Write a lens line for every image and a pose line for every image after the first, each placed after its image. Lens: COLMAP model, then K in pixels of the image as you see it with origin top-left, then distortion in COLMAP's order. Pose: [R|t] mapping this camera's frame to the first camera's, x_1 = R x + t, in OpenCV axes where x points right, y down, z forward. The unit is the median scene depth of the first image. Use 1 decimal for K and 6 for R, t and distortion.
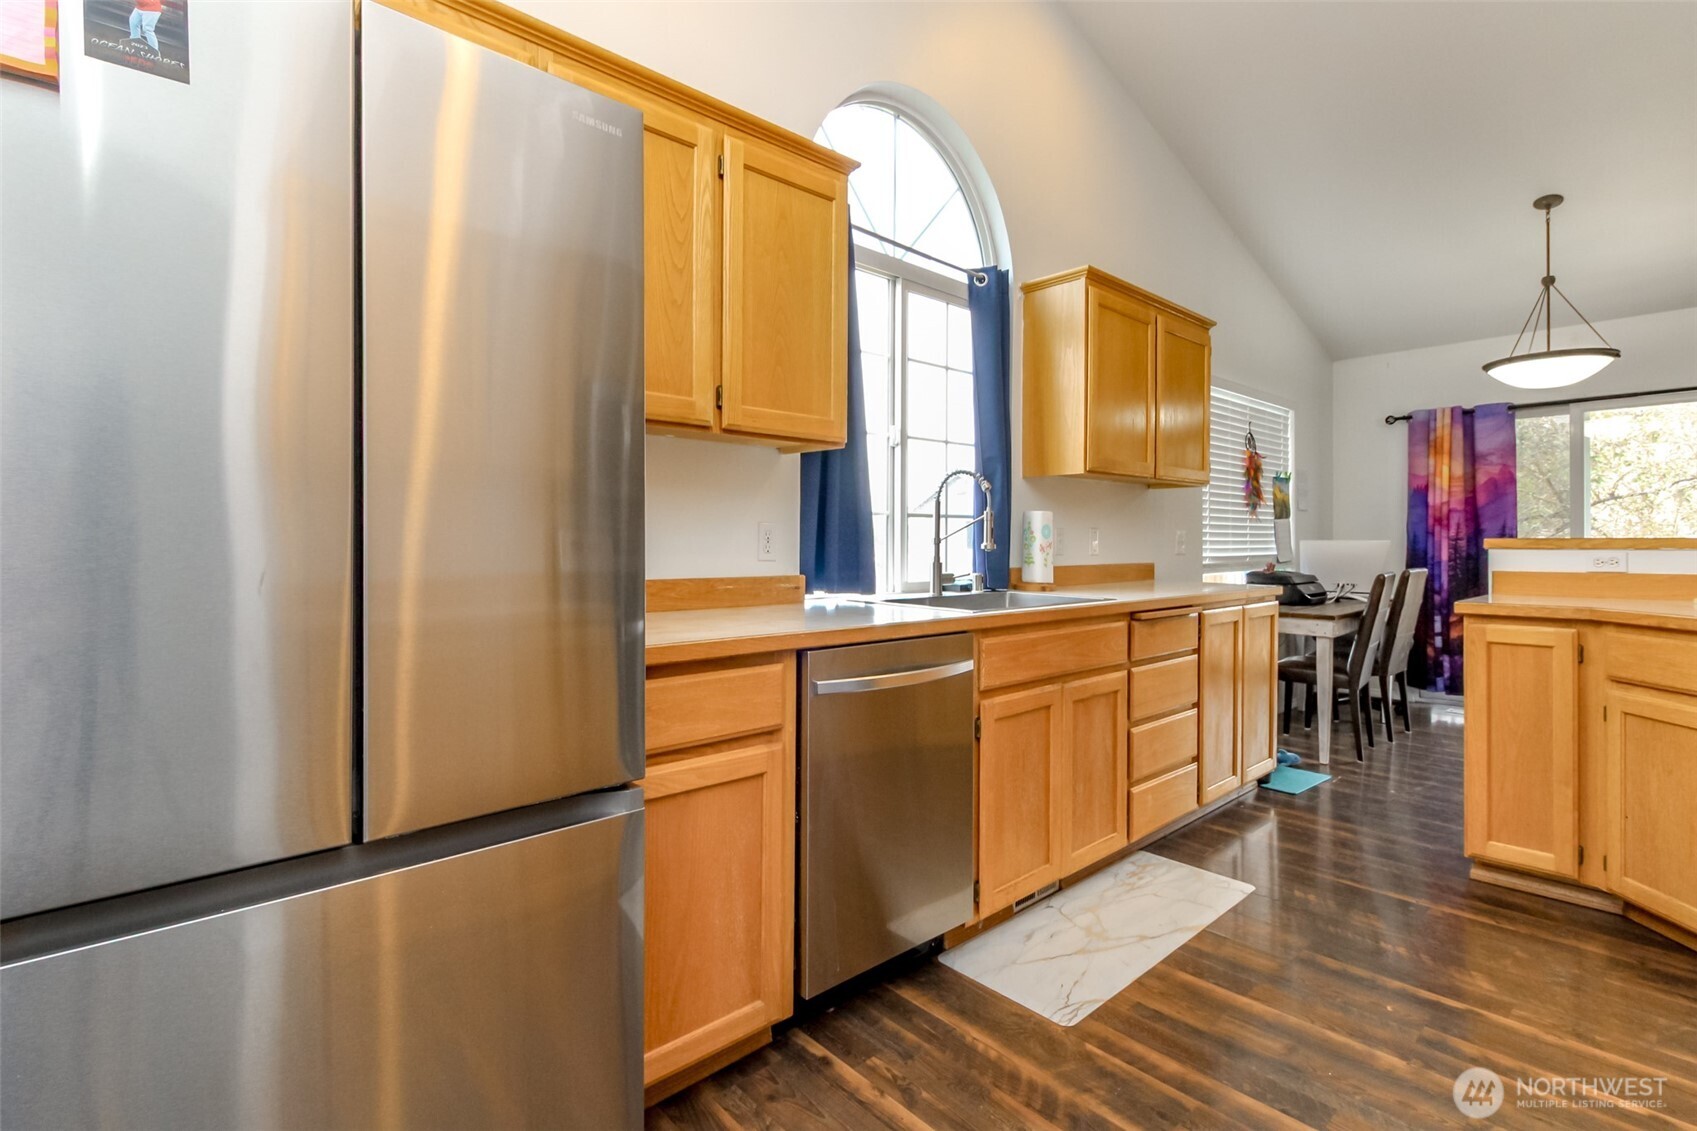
lens RADIAL K [[791.5, 0, 846.0], [0, 791.5, 544.4], [0, 0, 1]] dist [0.021946, -0.015164]
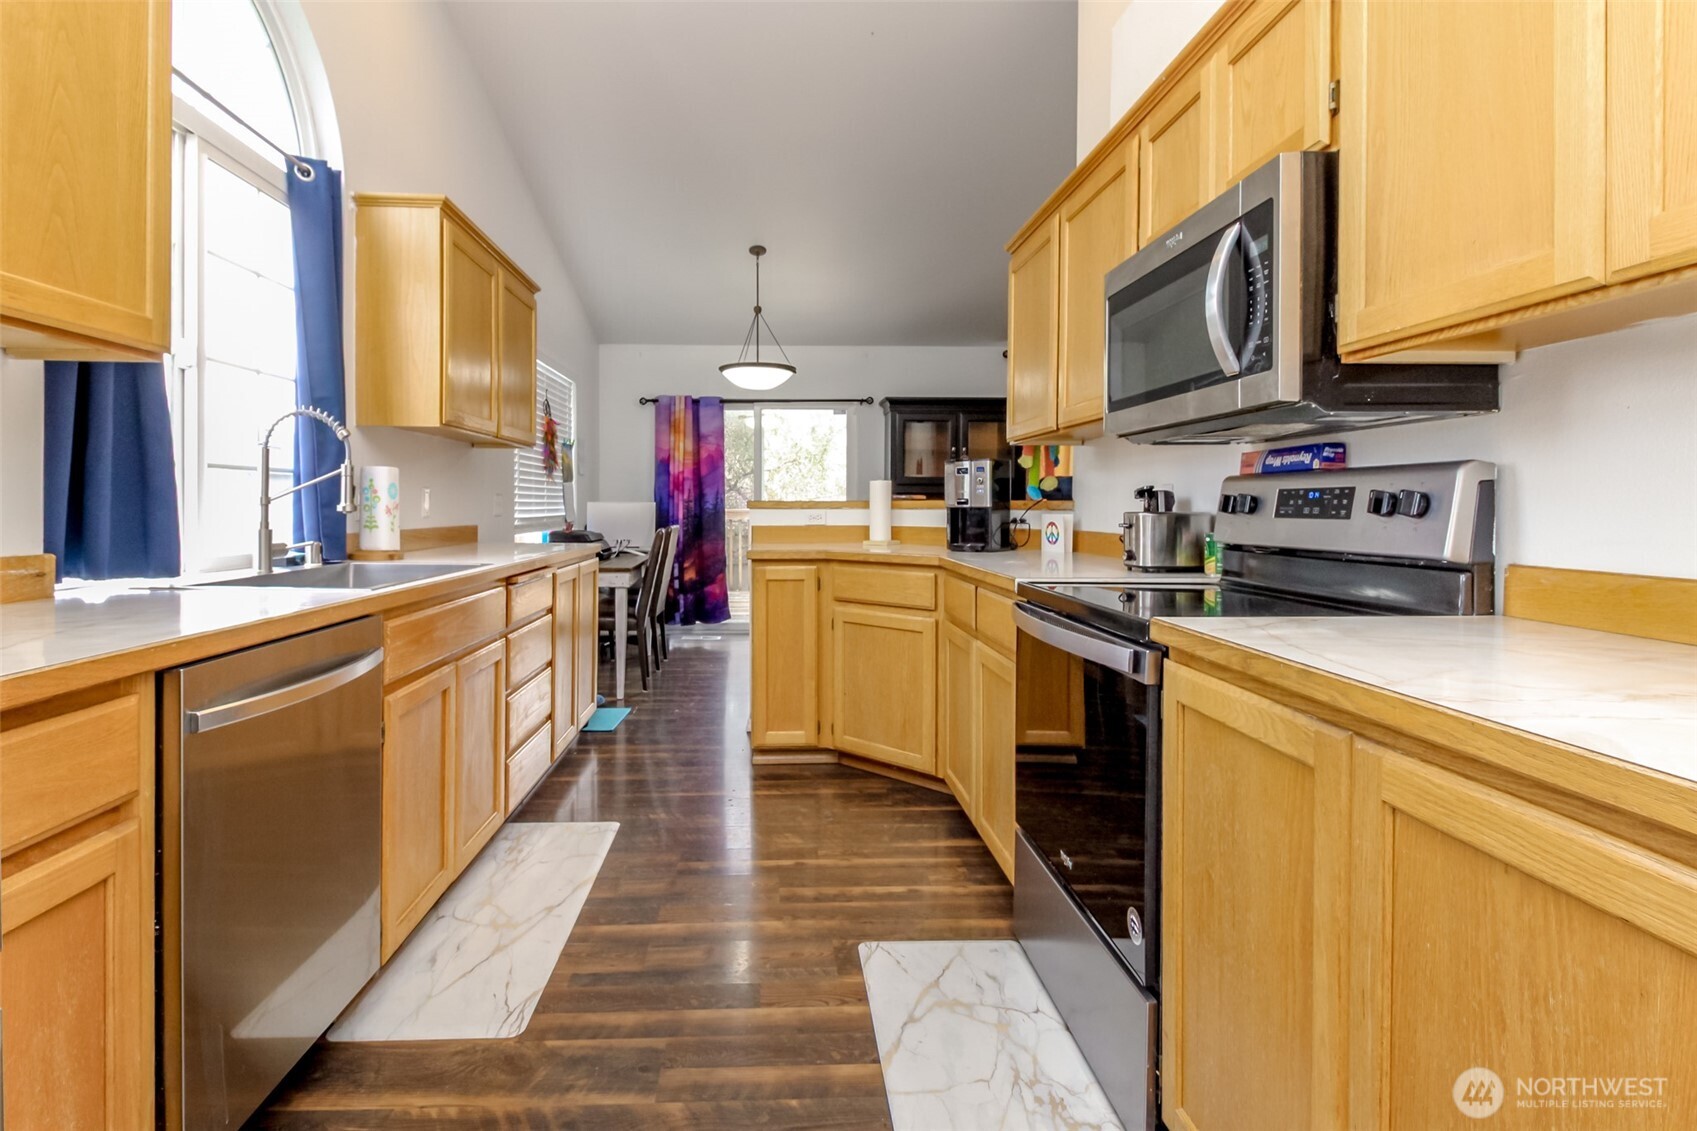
lens RADIAL K [[788.9, 0, 802.4], [0, 788.9, 514.5], [0, 0, 1]] dist [0.000226, -0.001243]
pose [[0.639911, -0.009645, 0.768388, -0.126464], [0.001839, 0.999938, 0.011020, 0.001099], [-0.768447, -0.005639, 0.639889, 0.112575]]
